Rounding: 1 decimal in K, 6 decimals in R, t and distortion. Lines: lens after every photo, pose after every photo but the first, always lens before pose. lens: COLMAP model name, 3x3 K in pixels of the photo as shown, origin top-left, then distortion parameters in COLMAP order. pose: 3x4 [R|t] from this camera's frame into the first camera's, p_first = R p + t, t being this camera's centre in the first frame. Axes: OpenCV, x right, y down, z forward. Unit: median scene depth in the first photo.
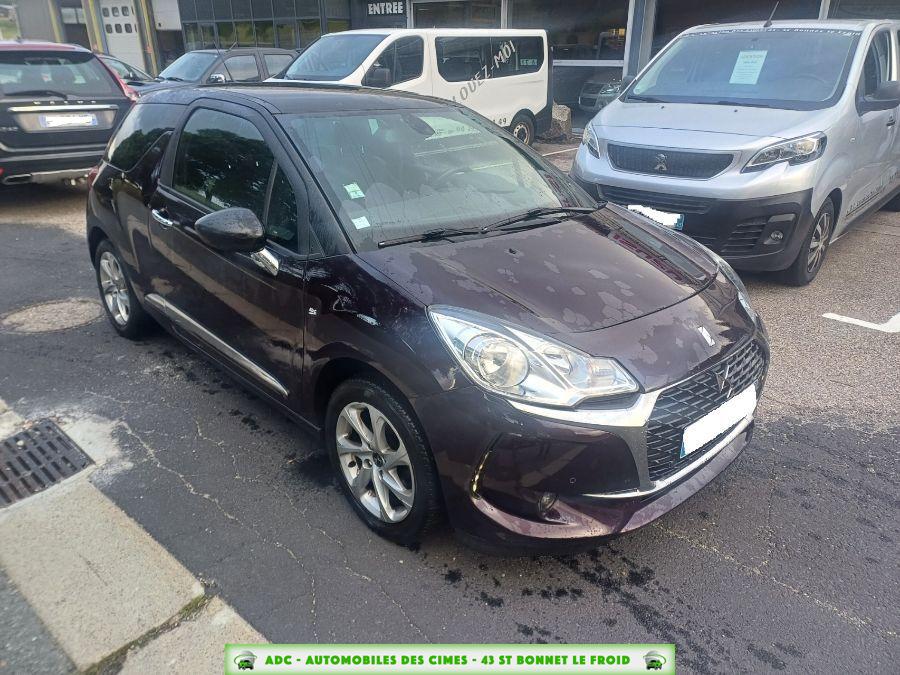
lens RADIAL K [[651.4, 0, 434.0], [0, 651.4, 337.4], [0, 0, 1]] dist [0.041174, -0.003093]
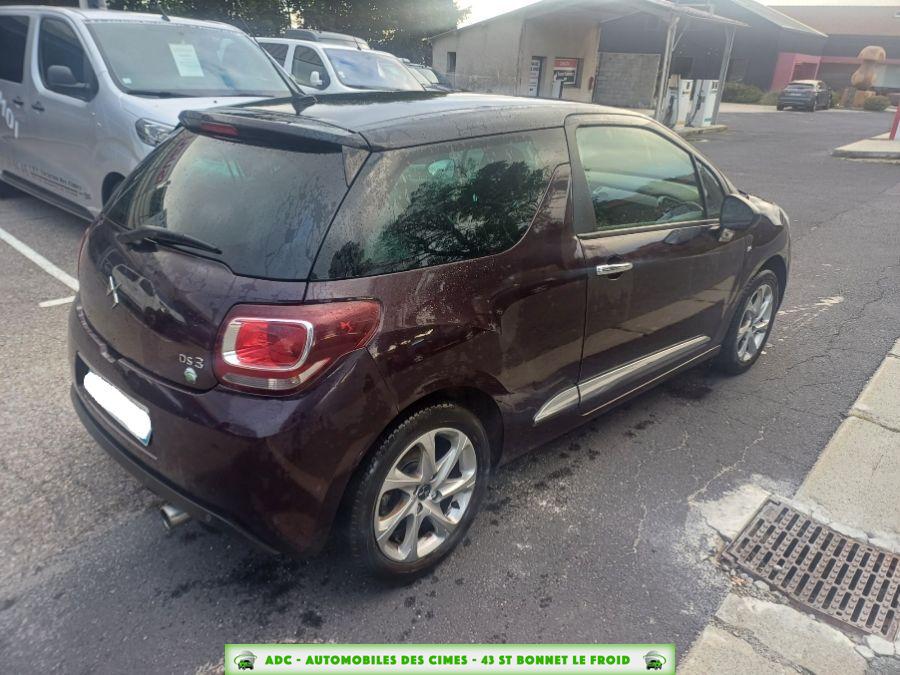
lens RADIAL K [[651.4, 0, 434.0], [0, 651.4, 337.4], [0, 0, 1]] dist [0.041174, -0.003093]
pose [[-0.012653, -0.375822, 0.926605, -1.235389], [0.336003, 0.871197, 0.357937, -0.492449], [-0.941776, 0.315871, 0.115254, 1.200345]]
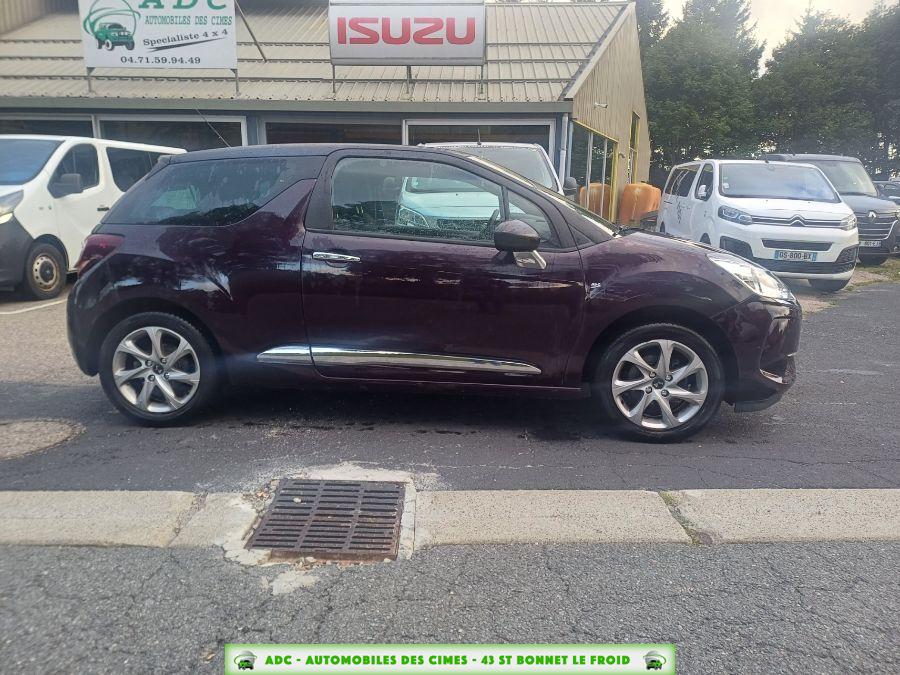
lens RADIAL K [[651.4, 0, 434.0], [0, 651.4, 337.4], [0, 0, 1]] dist [0.041174, -0.003093]
pose [[0.751498, -0.136890, 0.645377, -1.021561], [0.256865, 0.961757, -0.095105, 0.078912], [-0.607677, 0.237246, 0.757920, 0.160520]]
